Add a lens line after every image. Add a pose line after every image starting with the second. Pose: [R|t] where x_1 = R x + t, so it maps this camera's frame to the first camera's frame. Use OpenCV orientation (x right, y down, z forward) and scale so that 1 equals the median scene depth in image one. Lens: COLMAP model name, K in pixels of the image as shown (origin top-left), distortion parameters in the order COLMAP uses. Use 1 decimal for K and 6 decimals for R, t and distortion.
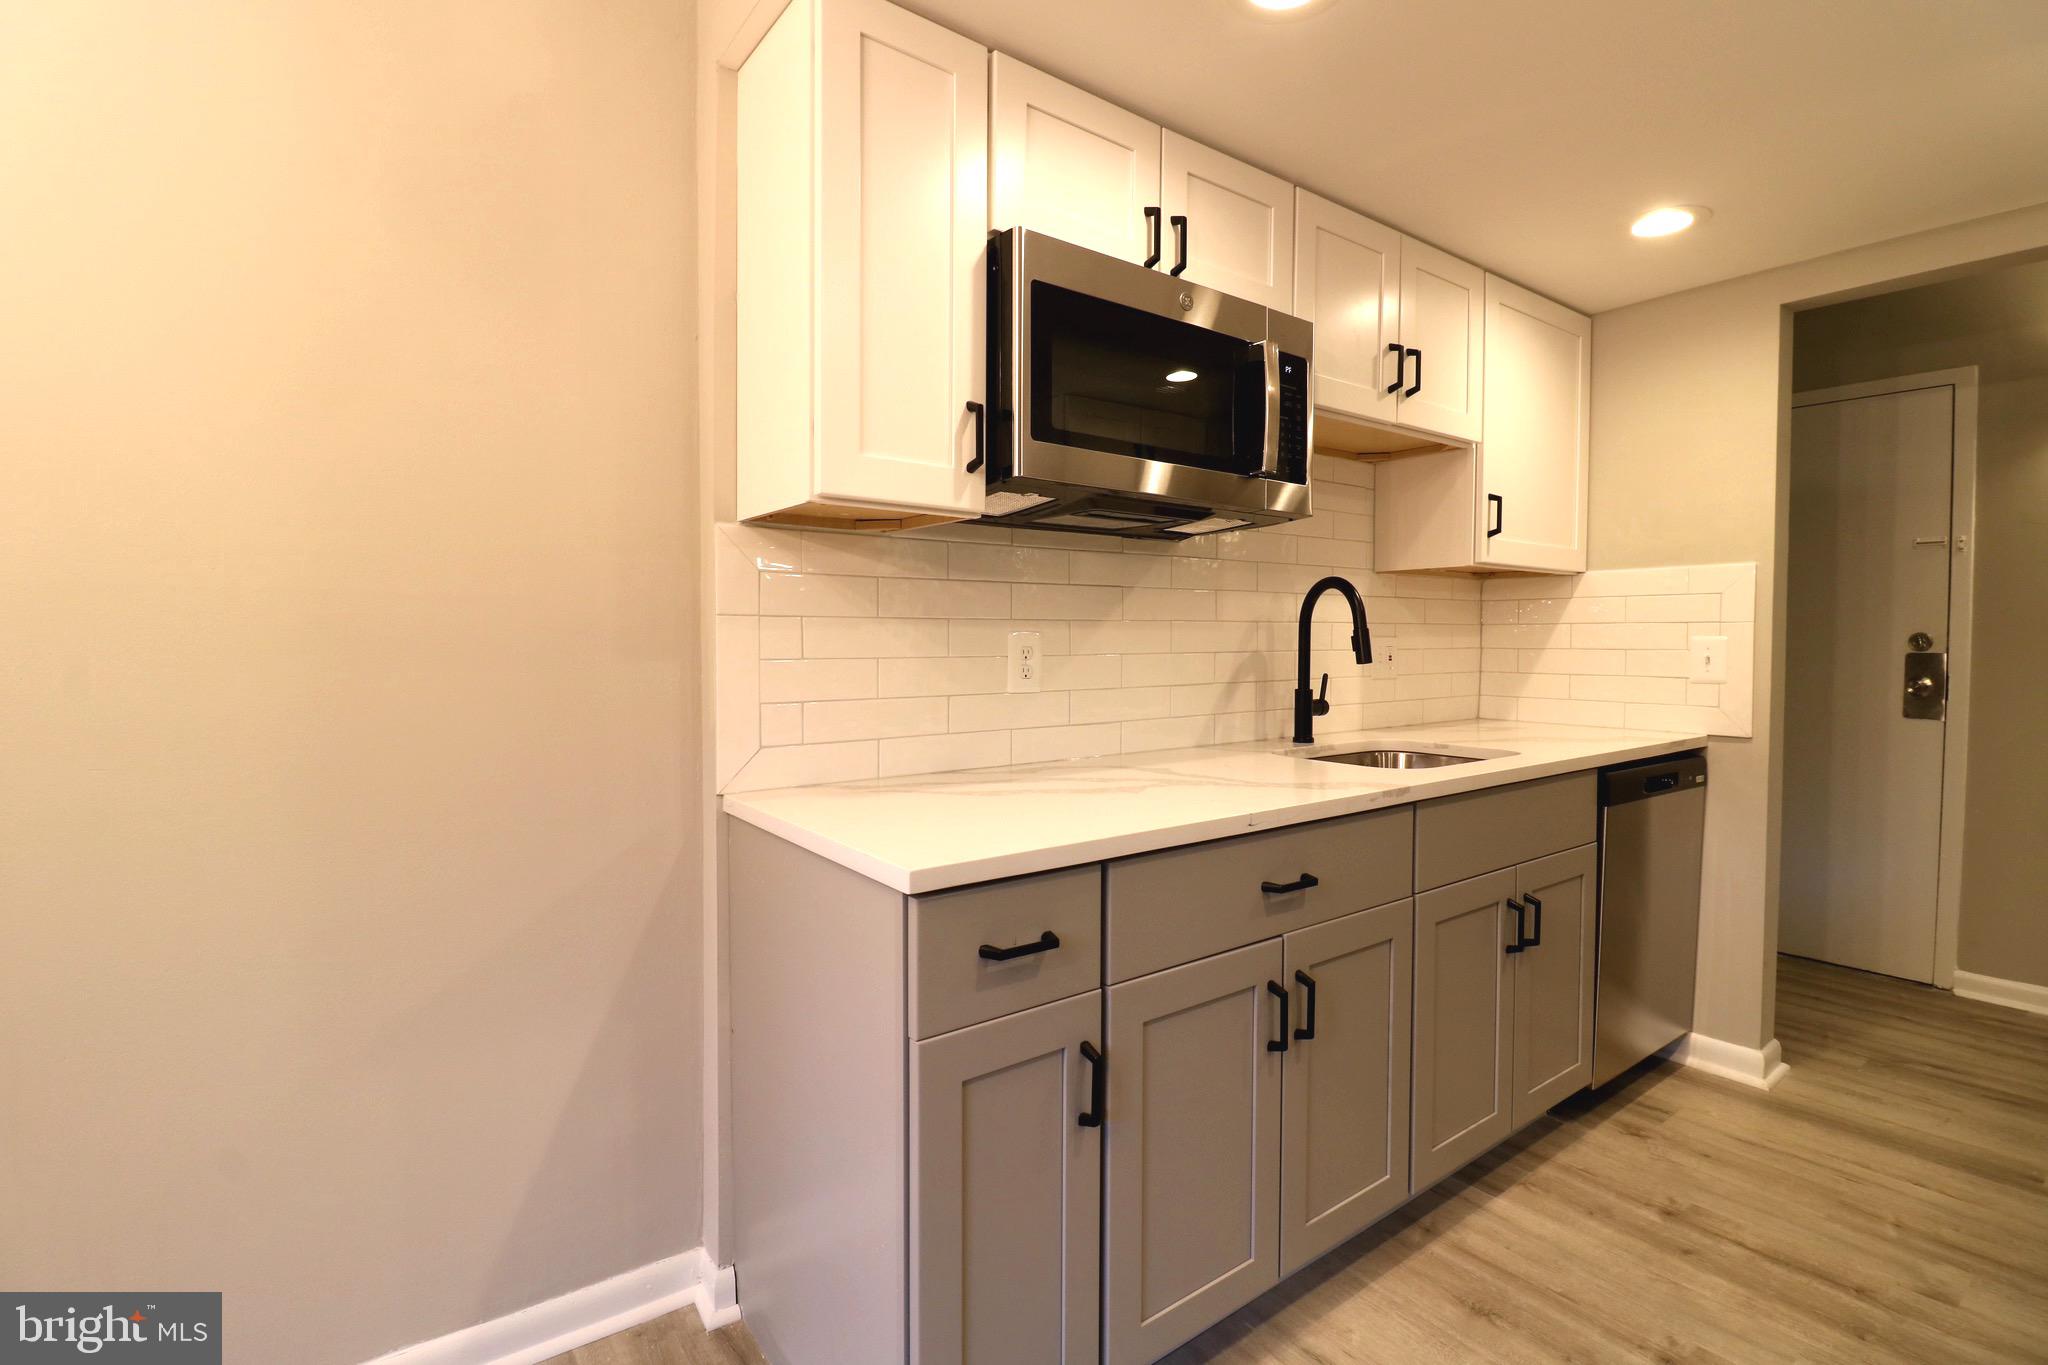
lens RADIAL K [[947.8, 0, 1024.9], [0, 947.8, 666.5], [0, 0, 1]] dist [-0.005301, -0.009645]
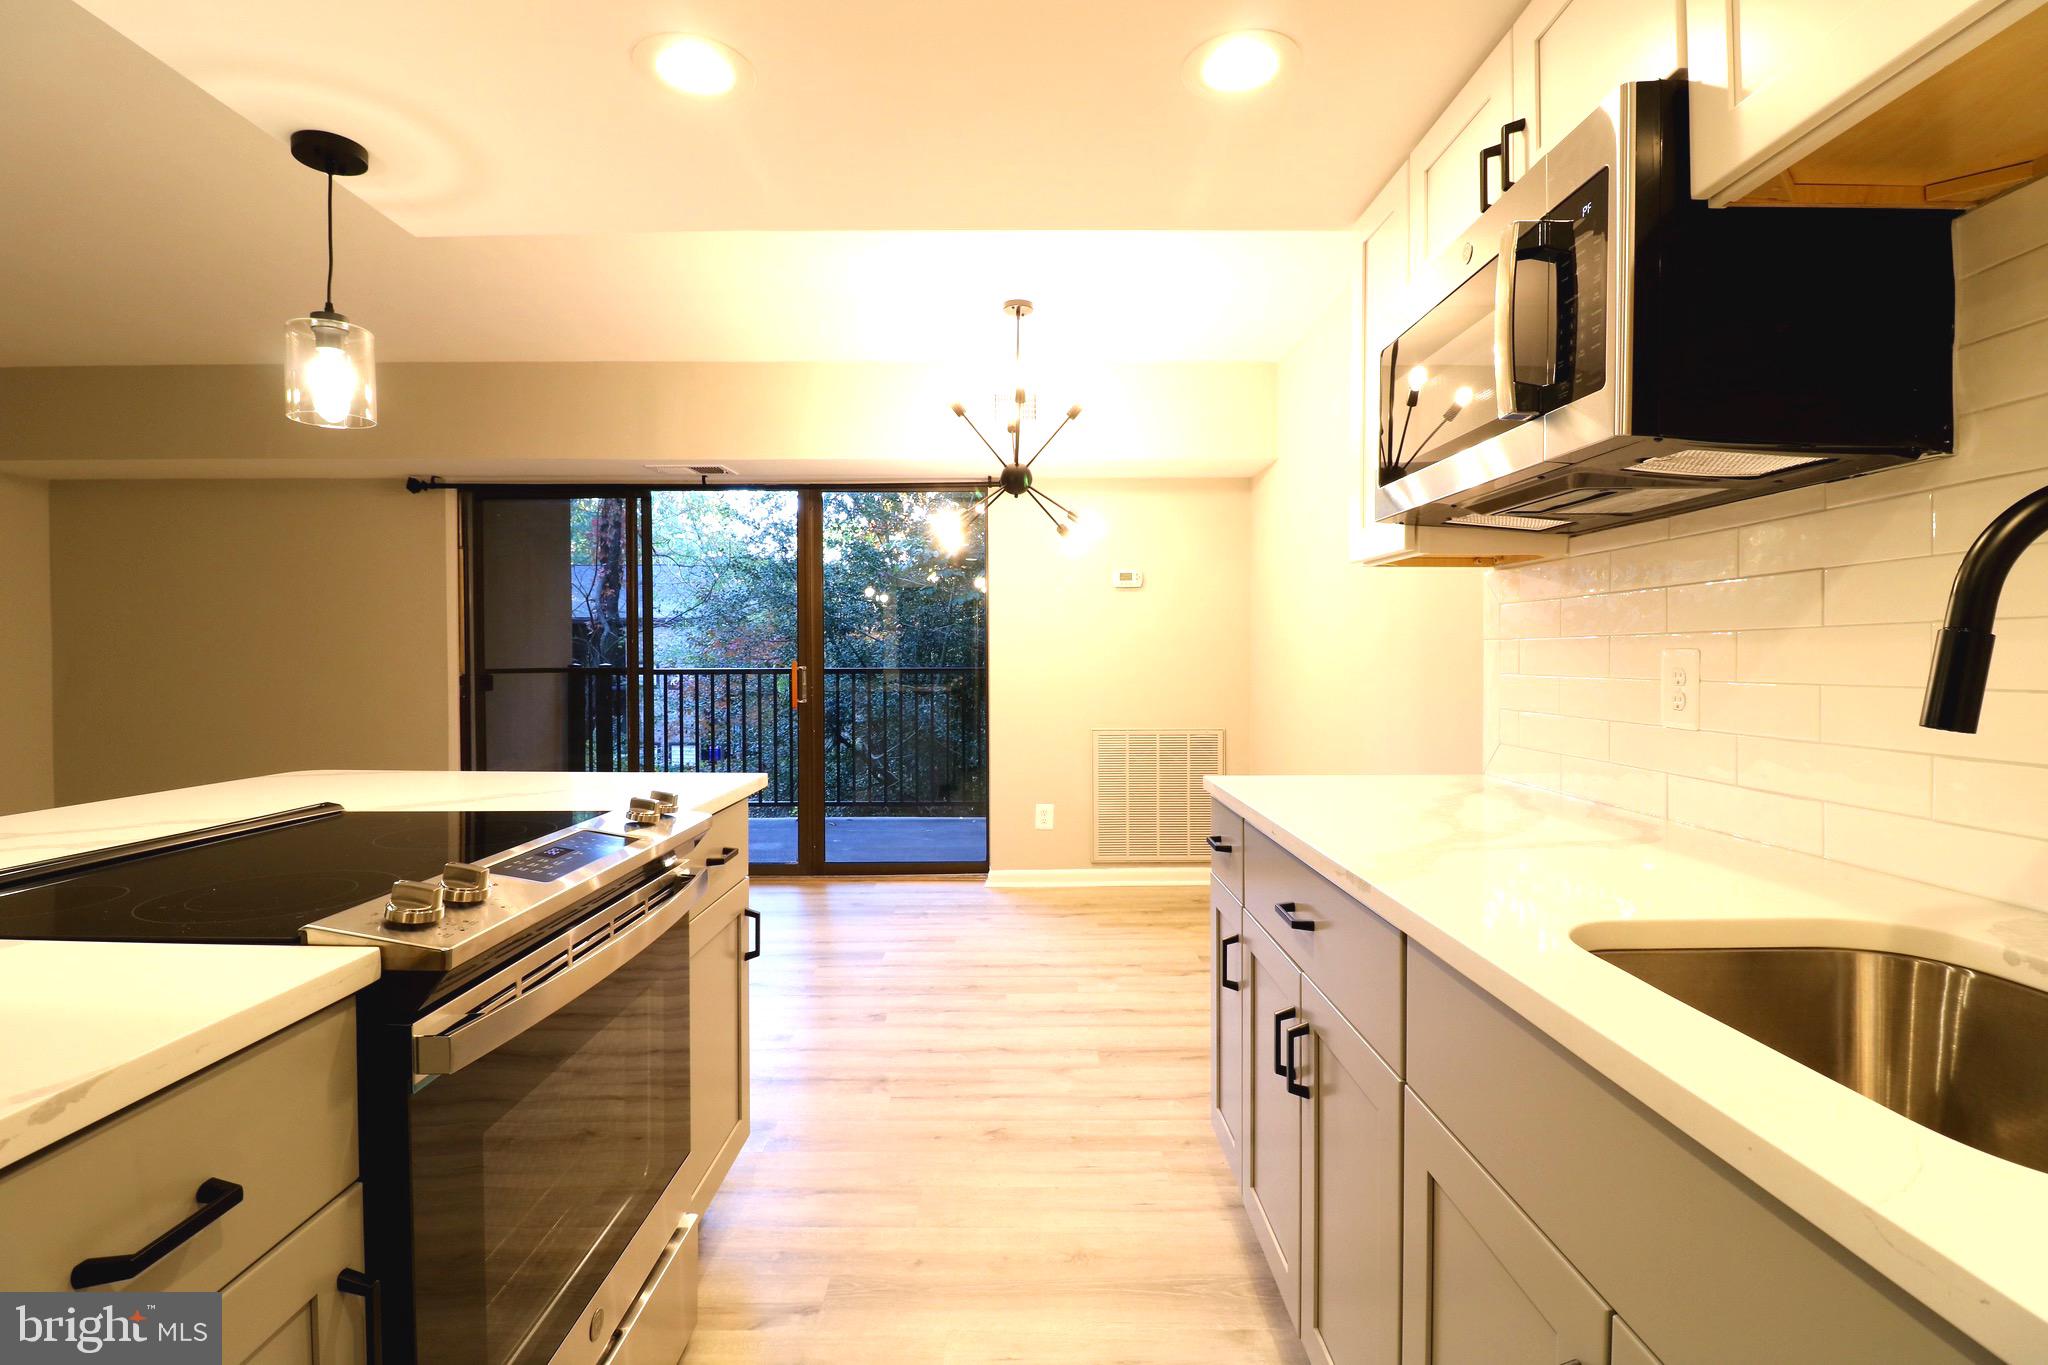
lens RADIAL K [[947.8, 0, 1028.7], [0, 947.8, 669.8], [0, 0, 1]] dist [-0.005301, -0.009645]
pose [[-0.586226, 0.012953, -0.810044, 0.963791], [-0.022222, 0.999239, 0.032061, -0.033846], [0.809843, 0.036796, -0.585492, 1.066754]]
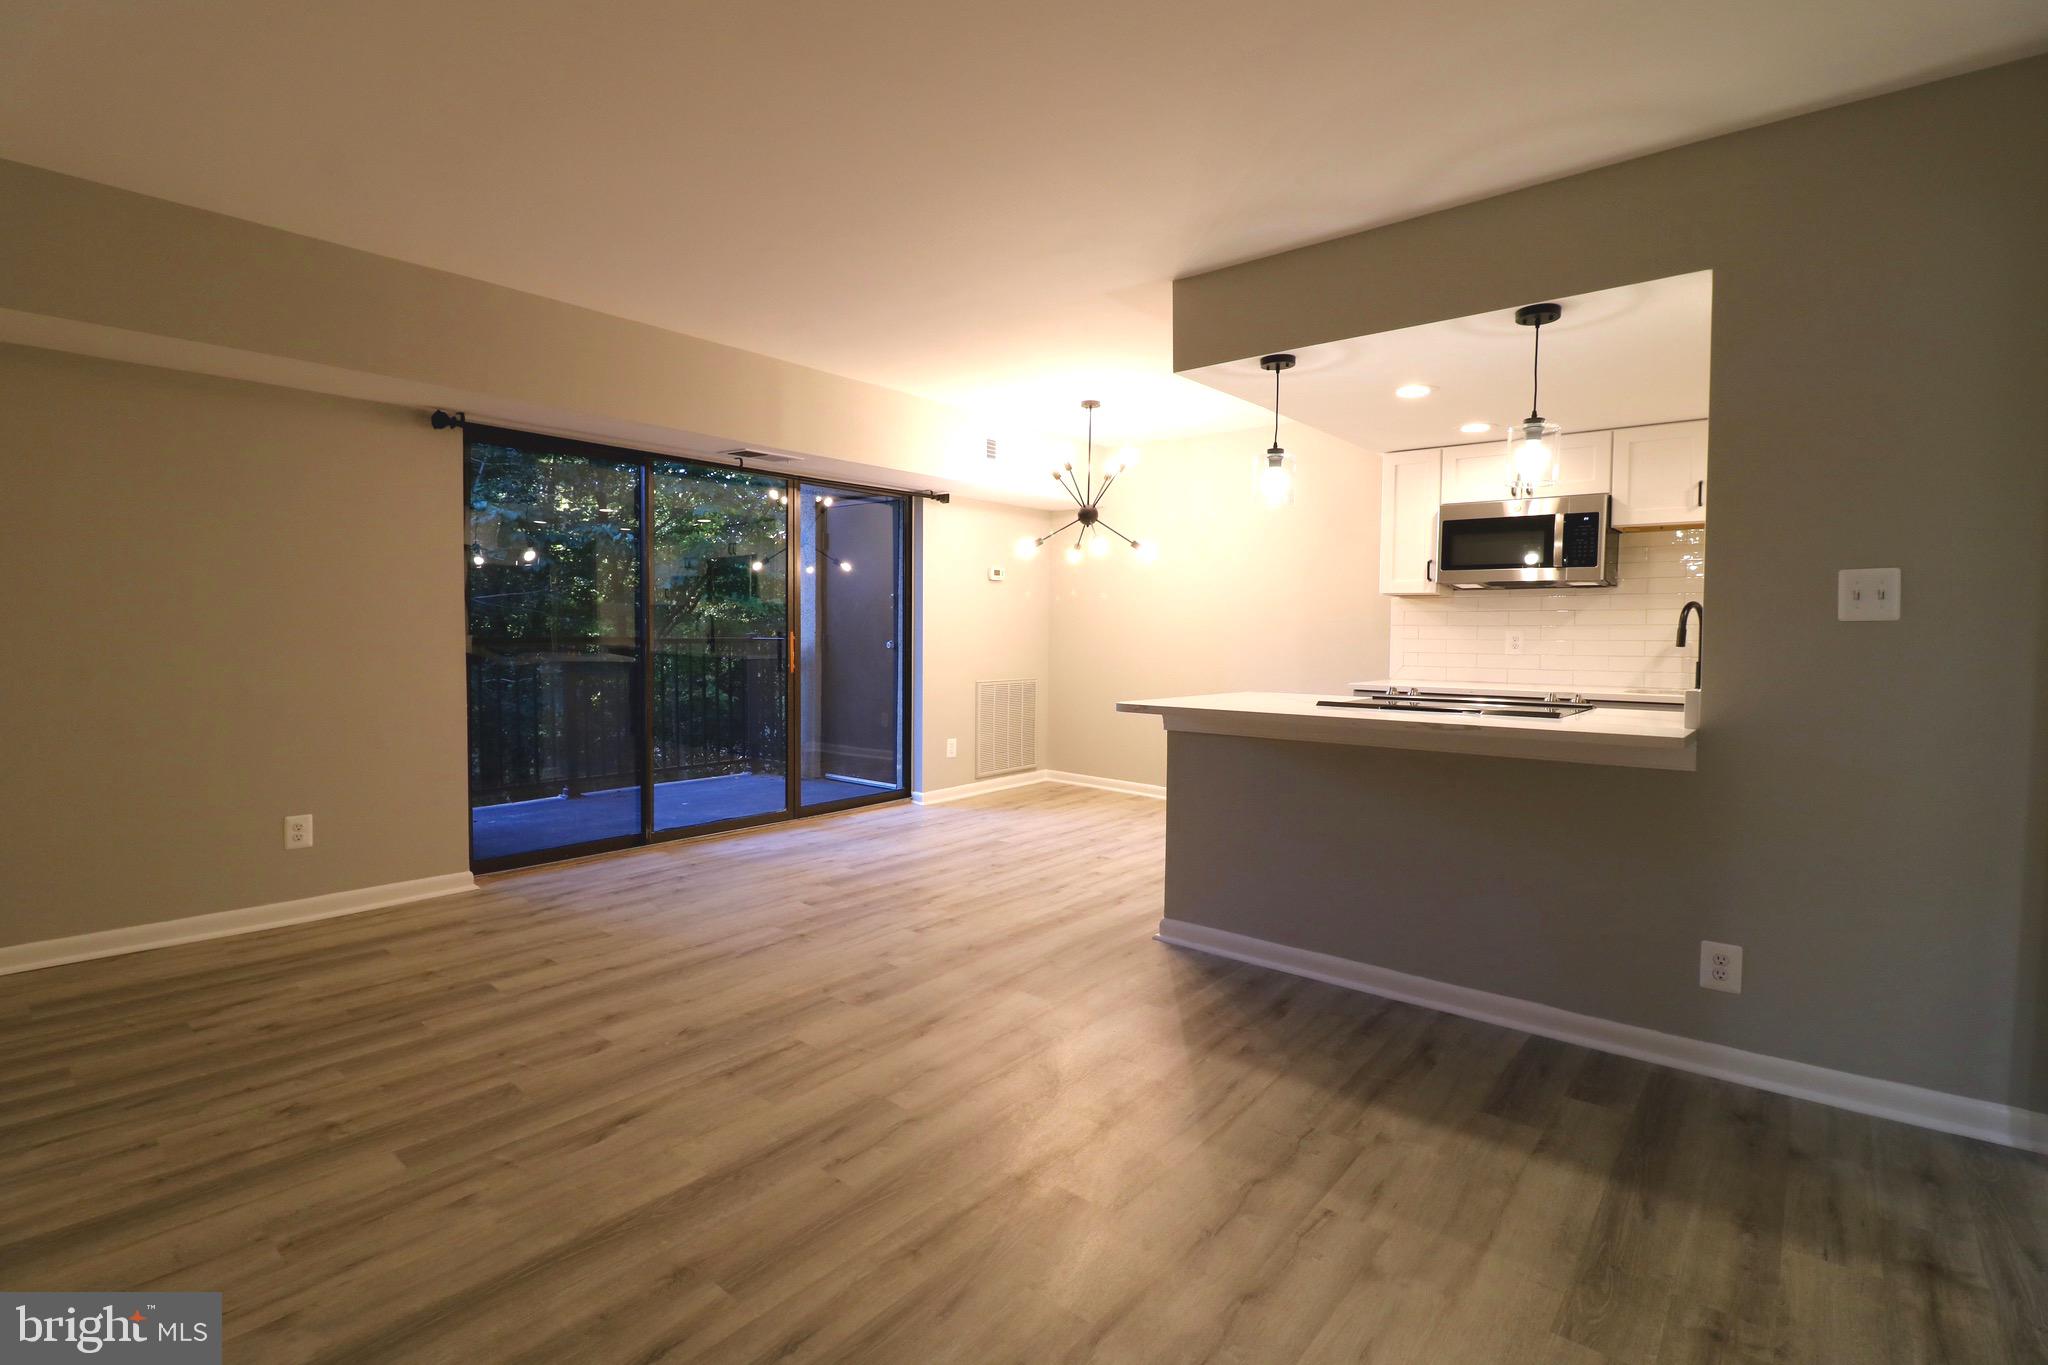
lens RADIAL K [[947.8, 0, 1025.7], [0, 947.8, 674.3], [0, 0, 1]] dist [-0.005301, -0.009645]
pose [[0.240067, 0.046753, -0.969630, 2.227196], [-0.035522, 0.998594, 0.039355, 0.028838], [0.970106, 0.024996, 0.241390, -0.904162]]
